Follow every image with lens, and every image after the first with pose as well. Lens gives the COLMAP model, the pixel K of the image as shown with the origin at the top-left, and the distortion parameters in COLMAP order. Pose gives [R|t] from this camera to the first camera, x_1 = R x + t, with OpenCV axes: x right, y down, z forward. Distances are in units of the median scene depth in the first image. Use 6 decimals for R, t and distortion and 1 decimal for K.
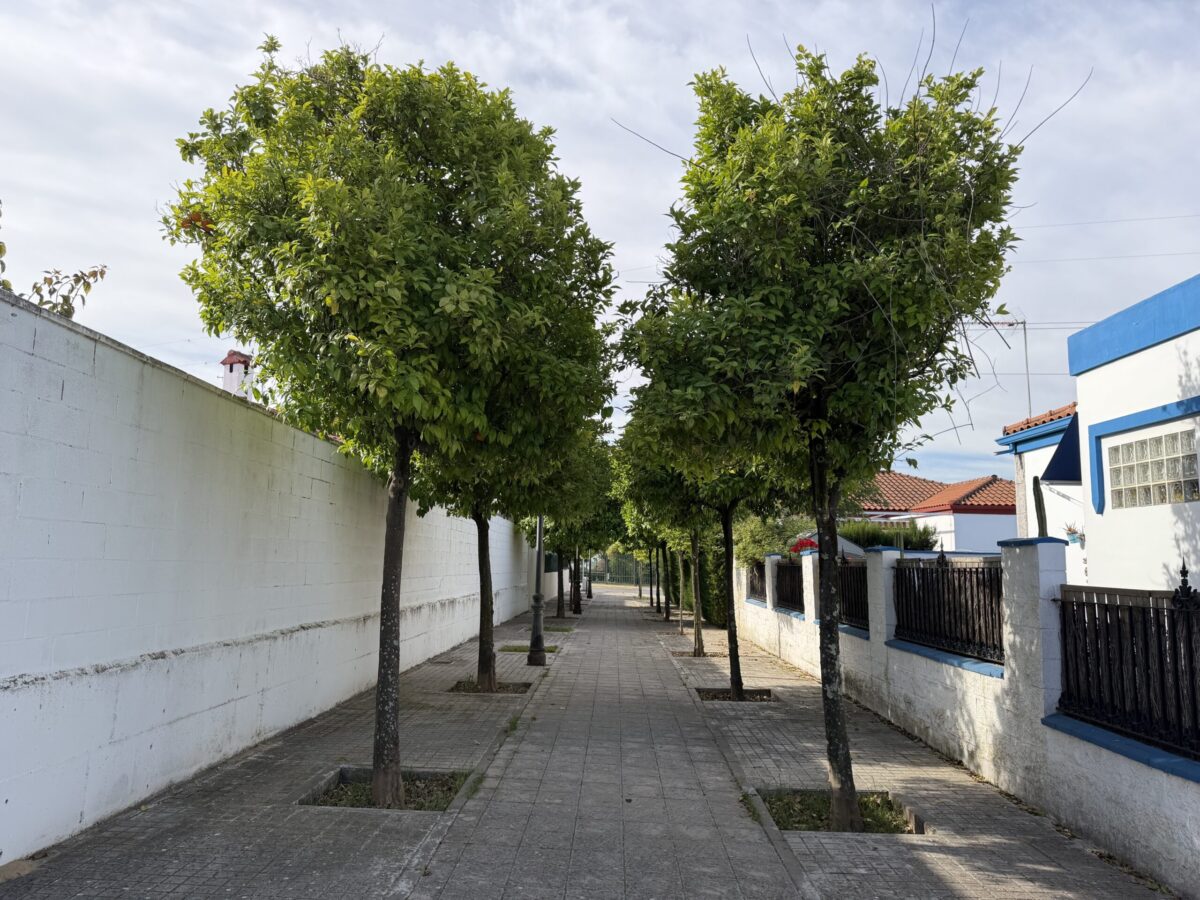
lens RADIAL K [[851.2, 0, 589.9], [0, 851.2, 440.0], [0, 0, 1]] dist [0.049685, -0.014048]
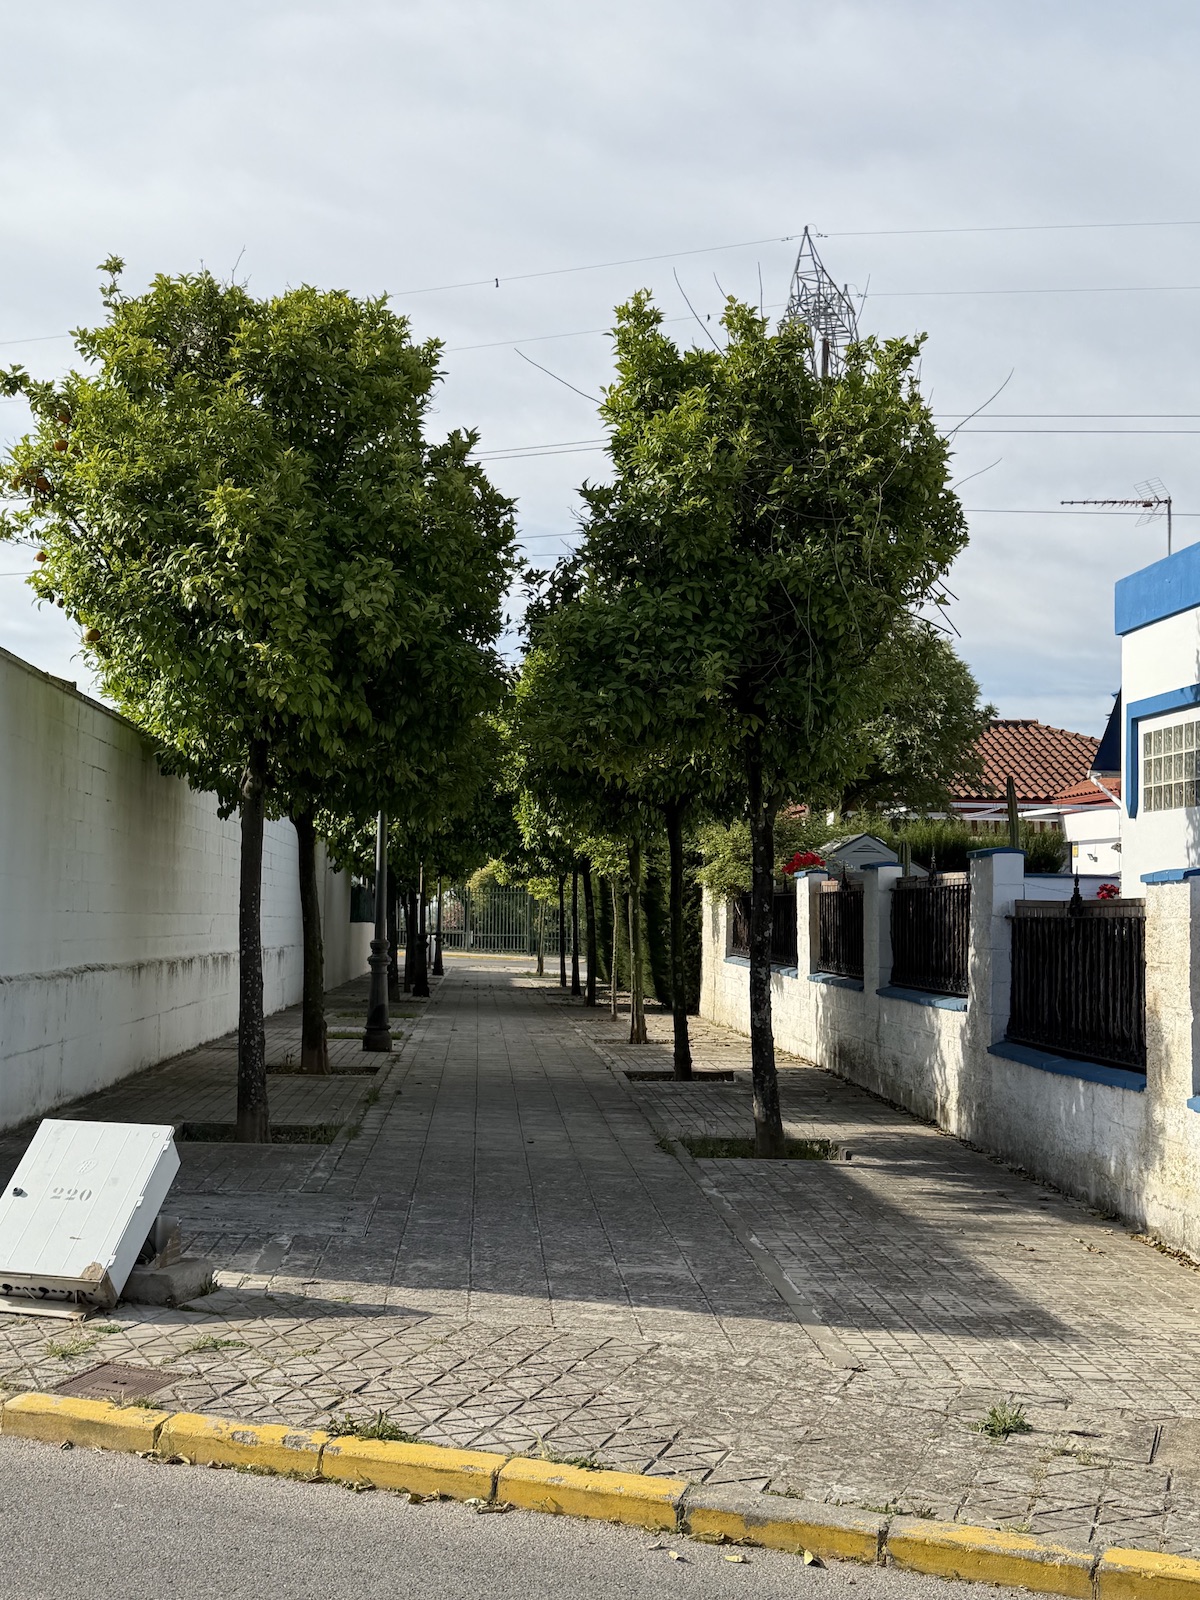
lens RADIAL K [[1980.3, 0, 599.4], [0, 1980.3, 799.3], [0, 0, 1]] dist [-0.078856, 0.000000]
pose [[0.996084, 0.002914, 0.088359, -0.058523], [-0.010539, 0.996244, 0.085949, -0.097352], [-0.087777, -0.086543, 0.992374, -0.893843]]
